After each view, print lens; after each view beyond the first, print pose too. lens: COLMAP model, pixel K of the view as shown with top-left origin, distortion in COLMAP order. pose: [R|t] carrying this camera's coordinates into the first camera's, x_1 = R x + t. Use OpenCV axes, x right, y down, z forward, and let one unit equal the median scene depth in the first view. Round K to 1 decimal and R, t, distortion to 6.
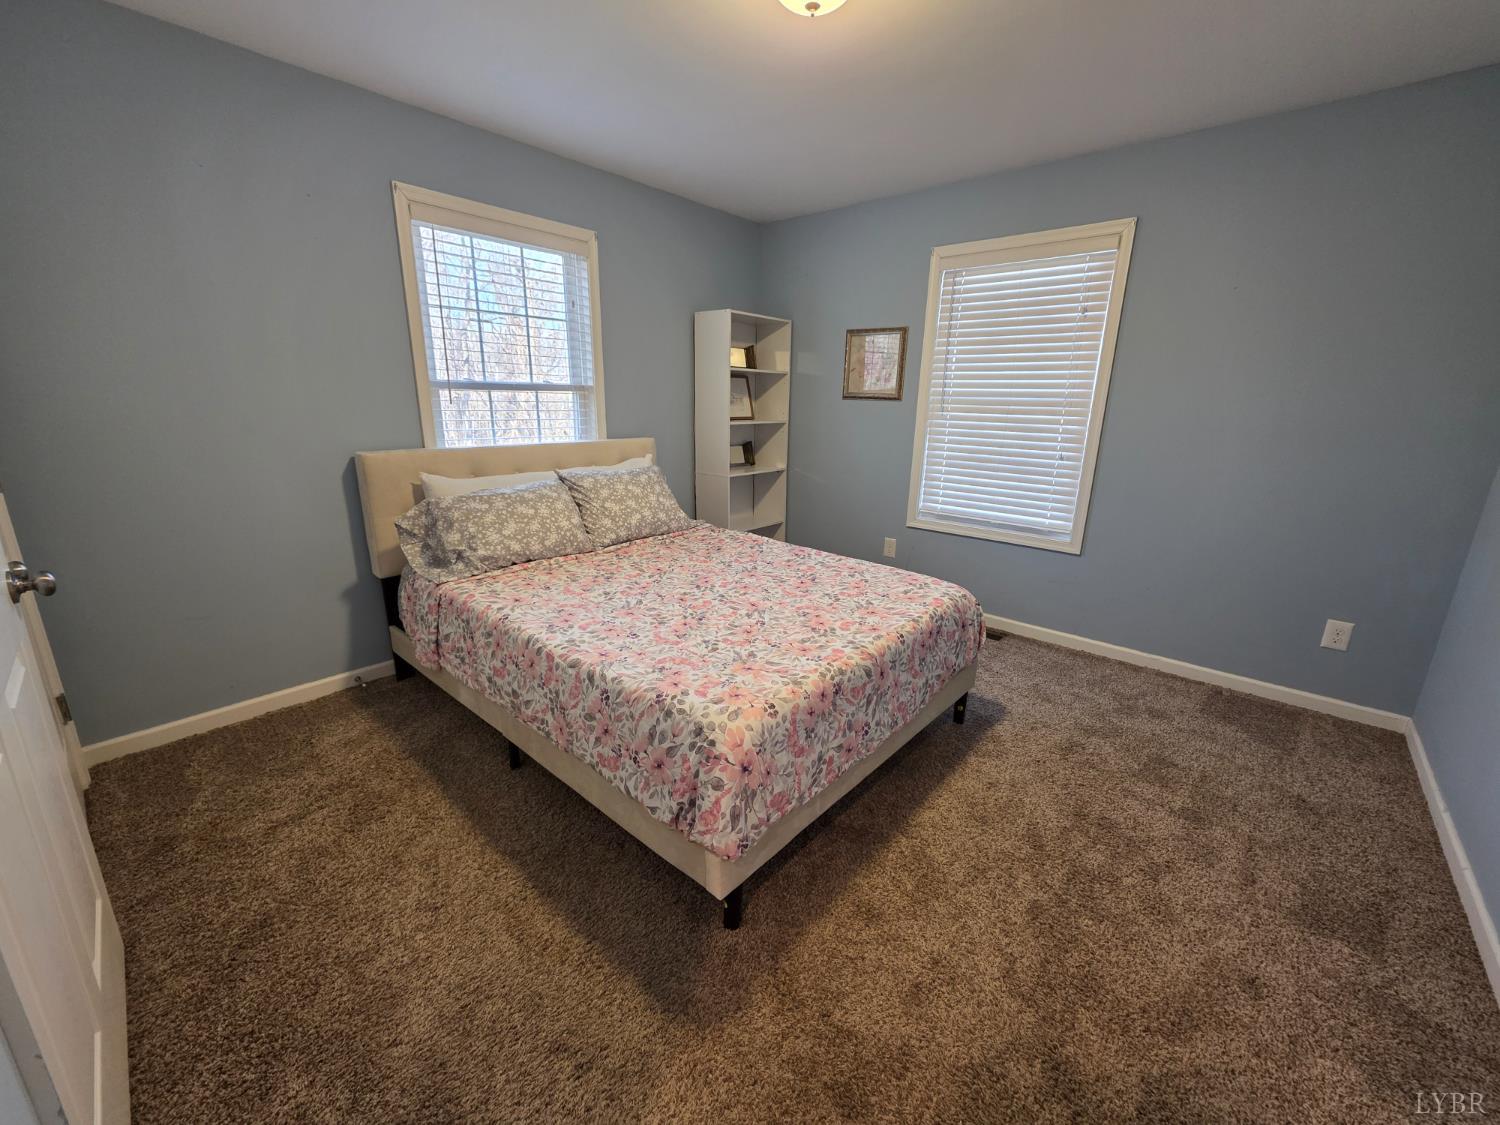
lens RADIAL K [[598.5, 0, 746.7], [0, 598.5, 557.8], [0, 0, 1]] dist [0.000007, 0.000574]
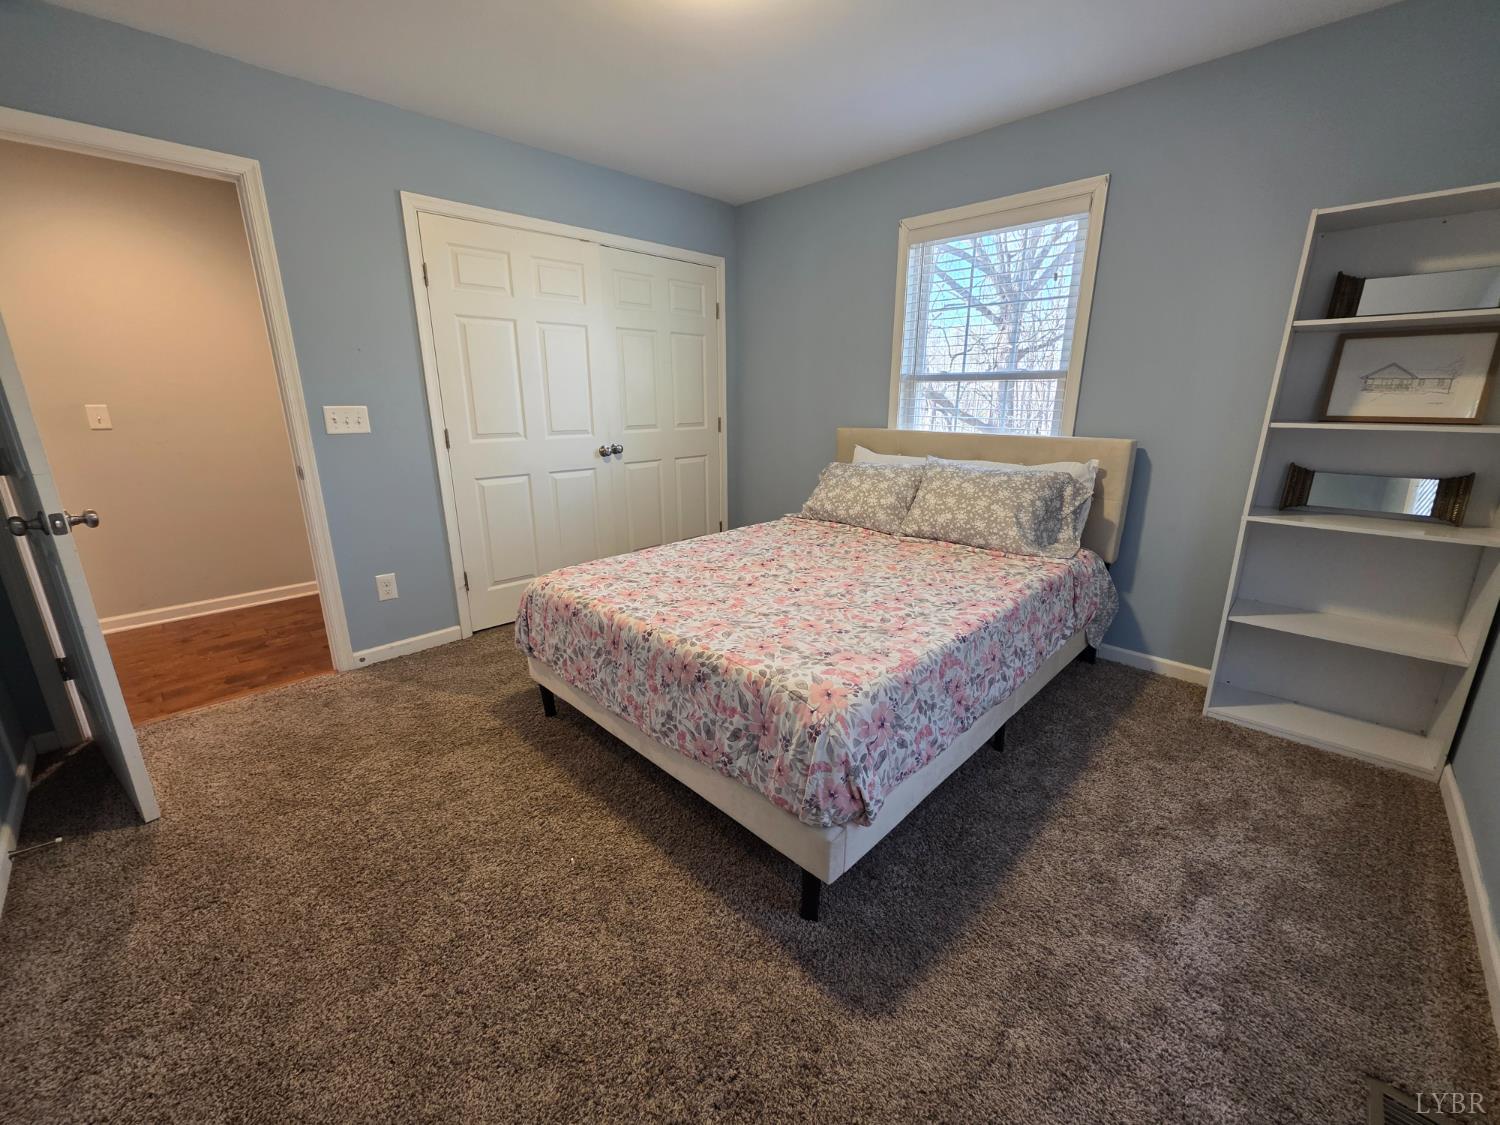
lens RADIAL K [[598.5, 0, 746.7], [0, 598.5, 557.8], [0, 0, 1]] dist [0.000007, 0.000574]
pose [[-0.101342, 0.243437, -0.964608, 0.845991], [-0.245653, 0.933453, 0.261383, -0.196727], [0.964046, 0.263448, -0.034797, 0.854525]]
